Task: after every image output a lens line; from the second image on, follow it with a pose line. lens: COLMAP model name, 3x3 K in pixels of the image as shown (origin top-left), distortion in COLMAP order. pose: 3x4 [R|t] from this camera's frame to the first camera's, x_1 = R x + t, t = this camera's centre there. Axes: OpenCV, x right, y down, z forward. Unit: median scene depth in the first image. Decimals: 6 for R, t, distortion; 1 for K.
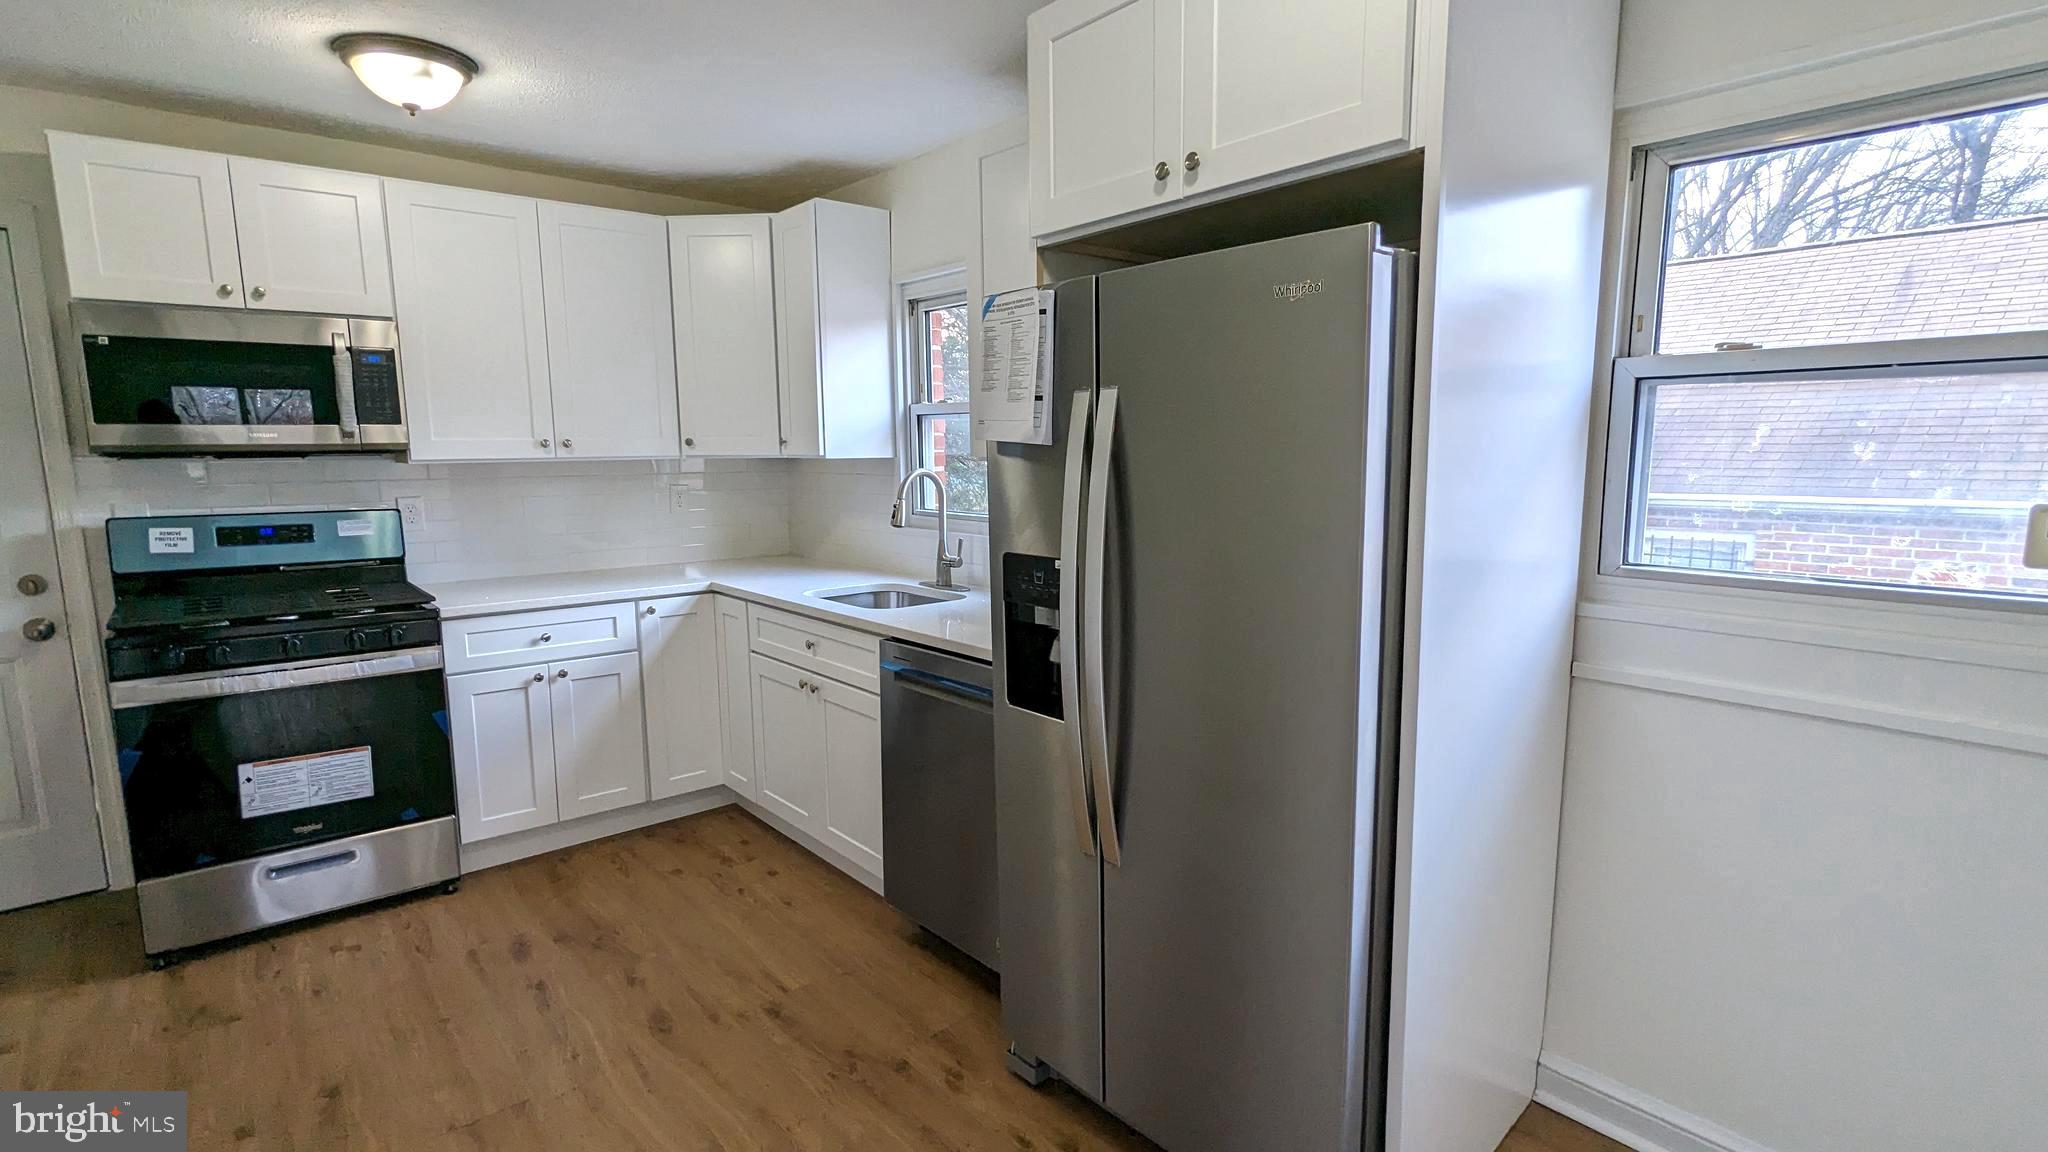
lens RADIAL K [[964.4, 0, 1023.3], [0, 964.4, 585.9], [0, 0, 1]] dist [0.005545, -0.001490]
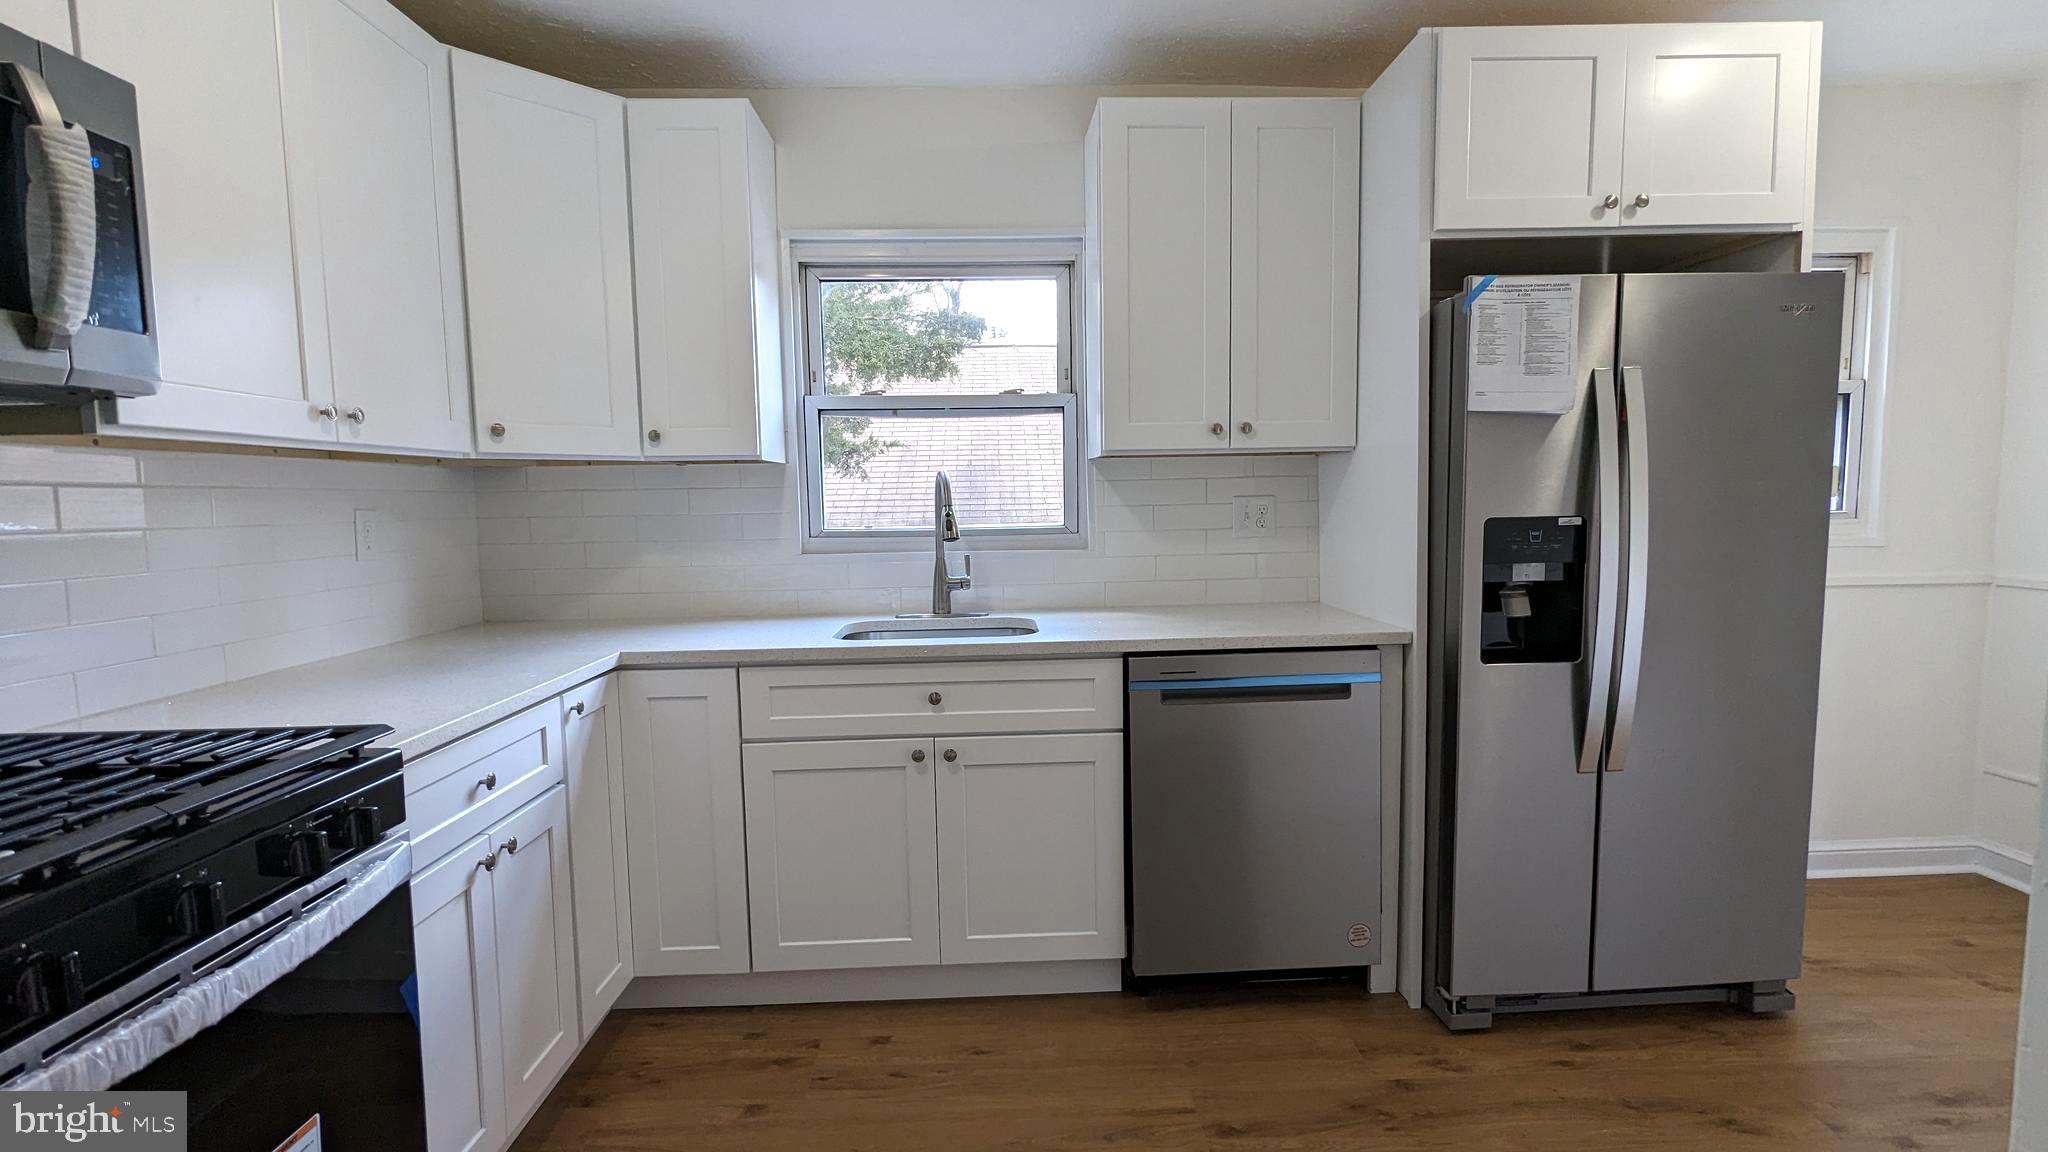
lens RADIAL K [[964.4, 0, 1026.9], [0, 964.4, 582.8], [0, 0, 1]] dist [0.005545, -0.001490]
pose [[0.622688, -0.073718, 0.778990, -0.747273], [0.125029, 0.992135, -0.006055, -0.013339], [-0.772417, 0.101167, 0.627007, 0.469156]]
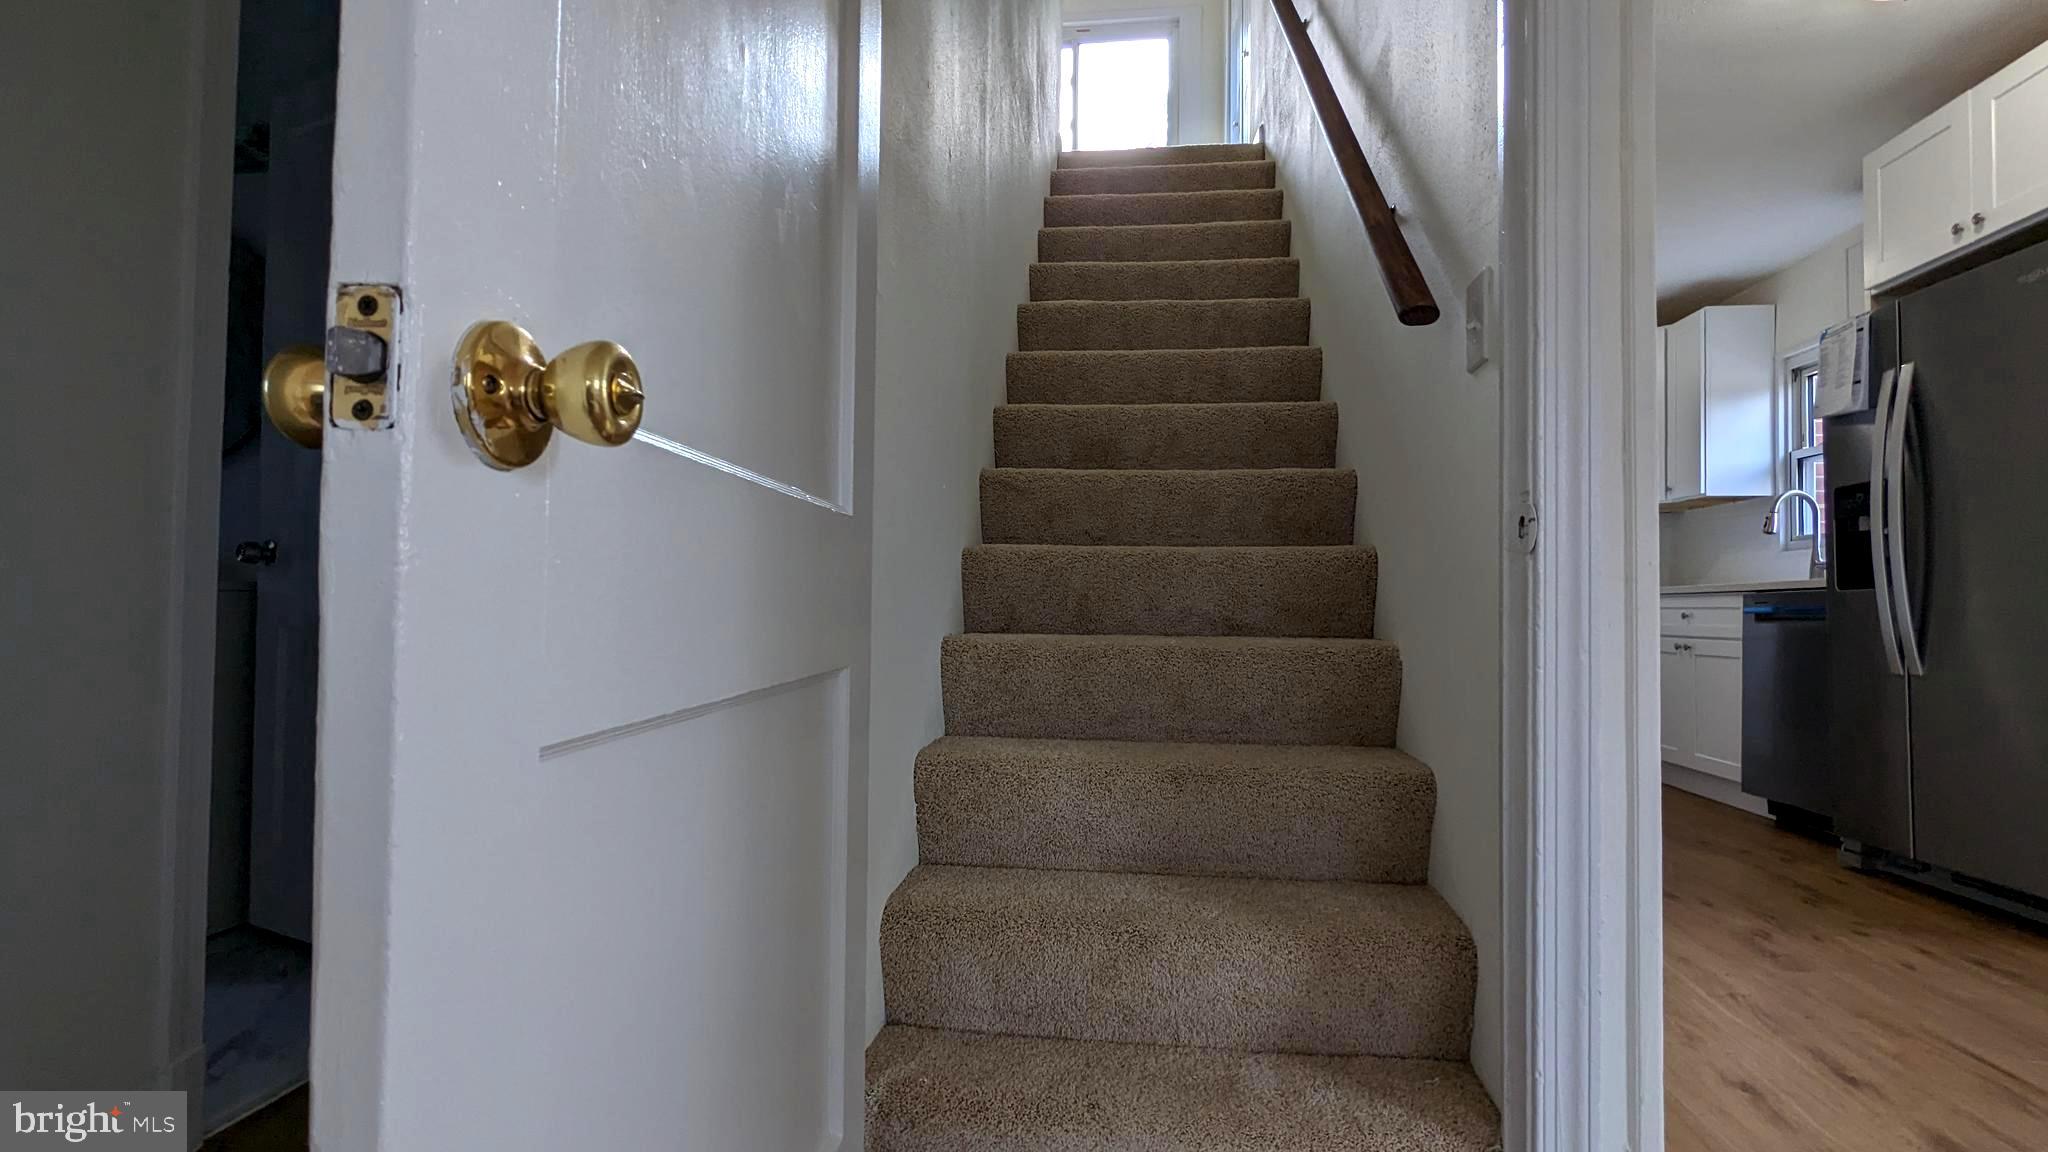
lens RADIAL K [[964.4, 0, 1024.1], [0, 964.4, 590.3], [0, 0, 1]] dist [0.005545, -0.001490]
pose [[0.676549, 0.002165, -0.736395, 0.155641], [-0.123760, 0.986107, -0.110803, 0.293139], [0.725924, 0.166099, 0.667417, -0.604689]]
